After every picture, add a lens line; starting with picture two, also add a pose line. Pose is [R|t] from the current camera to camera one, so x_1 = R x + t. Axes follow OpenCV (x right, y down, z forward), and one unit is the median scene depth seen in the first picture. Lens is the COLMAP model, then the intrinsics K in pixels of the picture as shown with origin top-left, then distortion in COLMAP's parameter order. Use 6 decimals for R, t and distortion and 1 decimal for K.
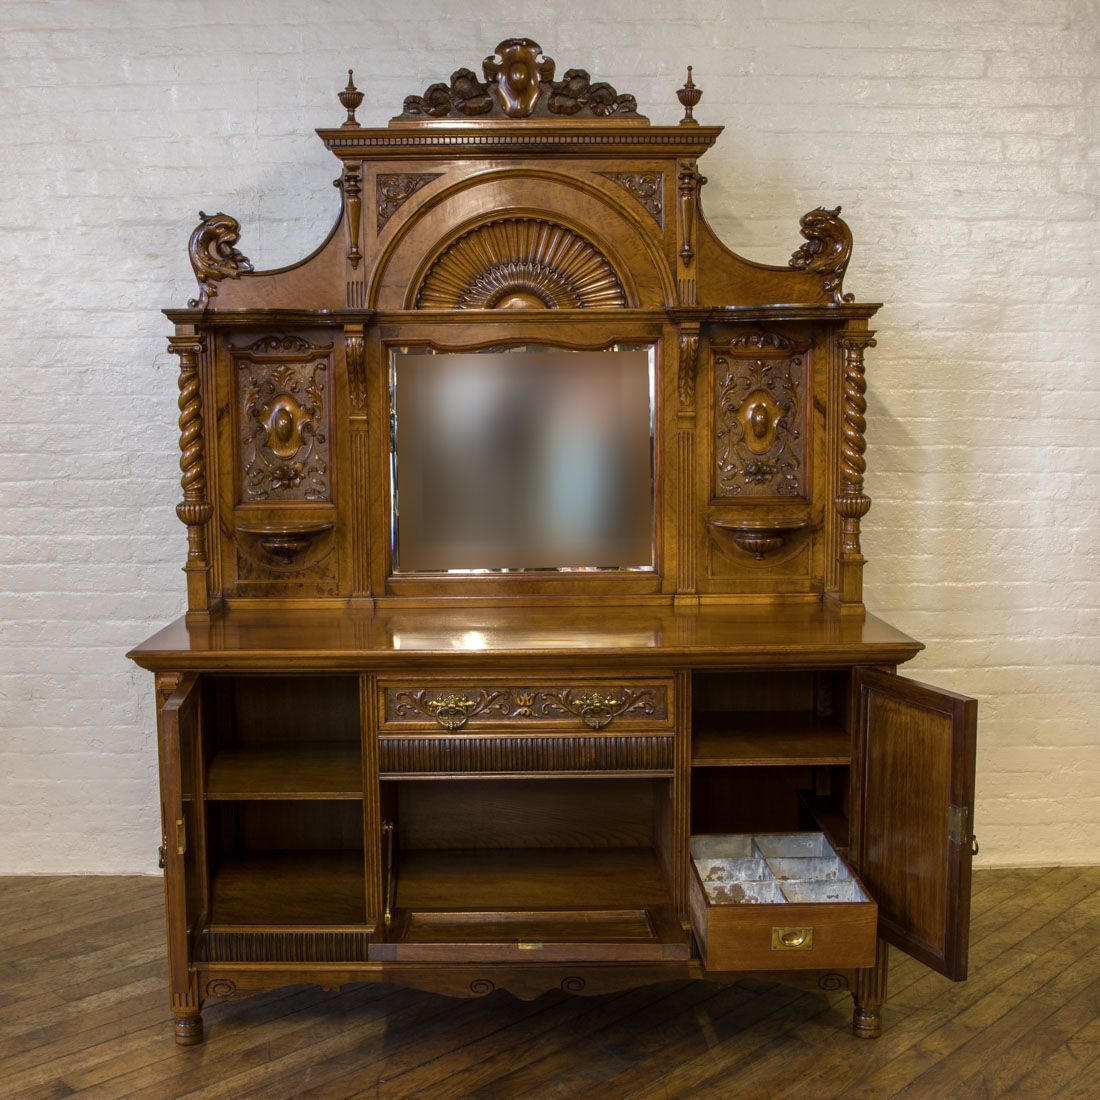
lens RADIAL K [[1424.2, 0, 511.0], [0, 1424.2, 550.4], [0, 0, 1]] dist [-0.103769, 0.056699]
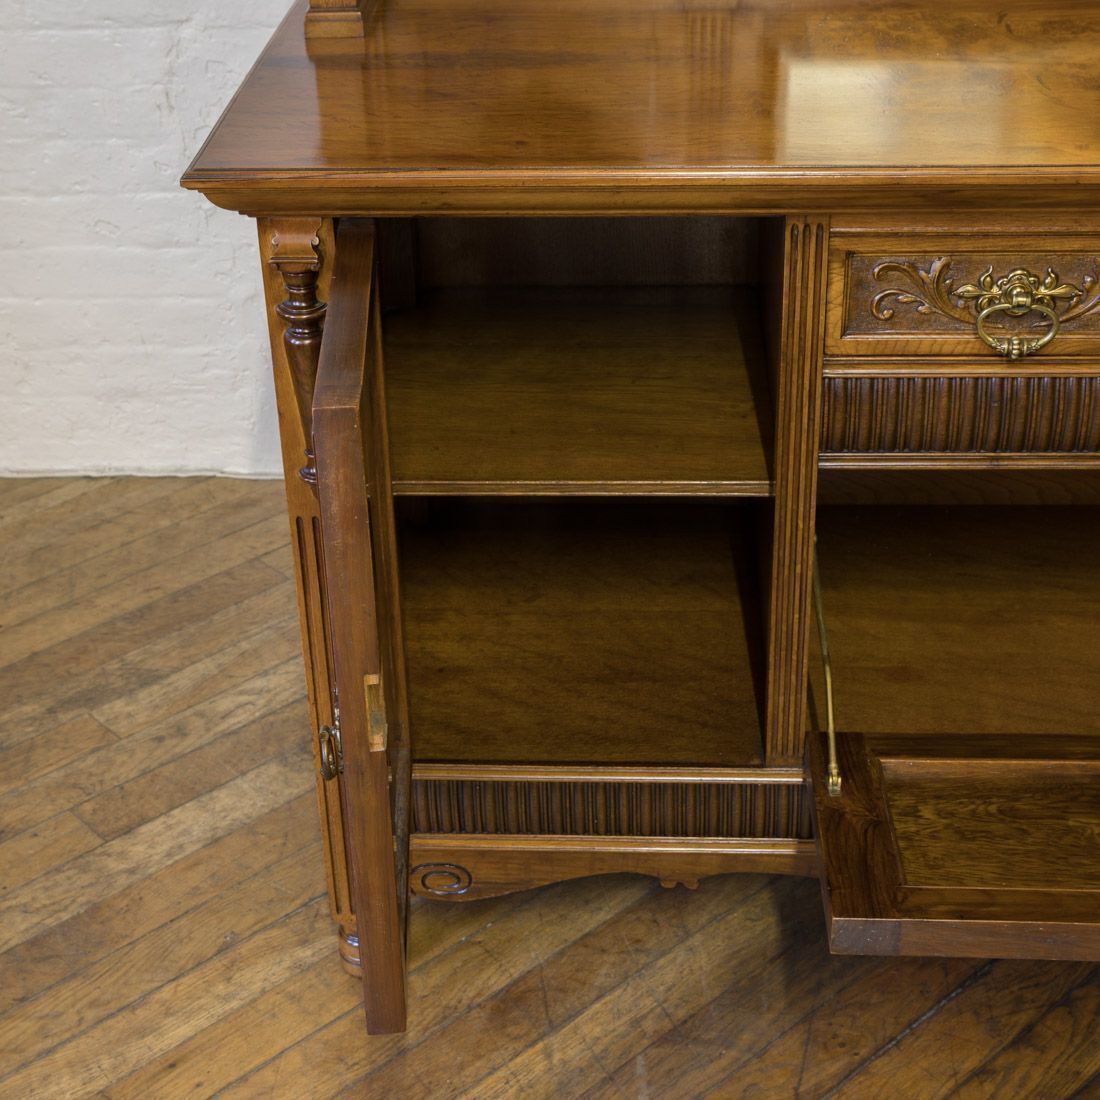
lens RADIAL K [[1907.3, 0, 550.0], [0, 1907.3, 550.0], [0, 0, 1]] dist [0.014585, 0.132747]
pose [[0.998696, 0.012661, -0.049454, -0.126229], [0.008581, 0.913335, 0.407120, -0.037674], [0.050323, -0.407013, 0.912035, 0.426844]]
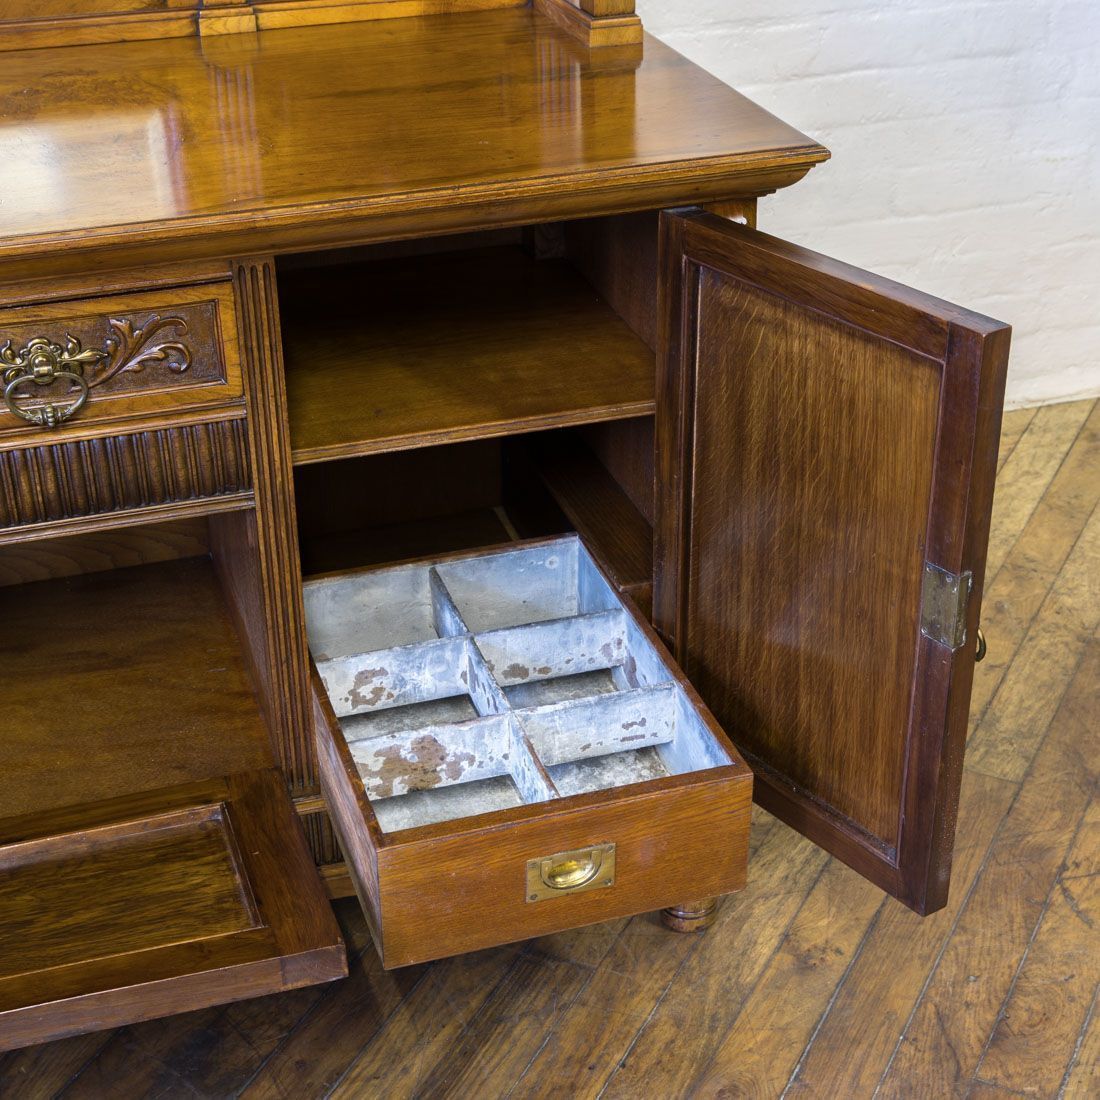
lens RADIAL K [[1907.3, 0, 550.0], [0, 1907.3, 550.0], [0, 0, 1]] dist [0.014585, 0.132747]
pose [[0.952782, -0.147725, 0.265300, 0.040904], [0.035100, 0.921409, 0.387006, -0.039008], [-0.301620, -0.359420, 0.883087, 0.416630]]
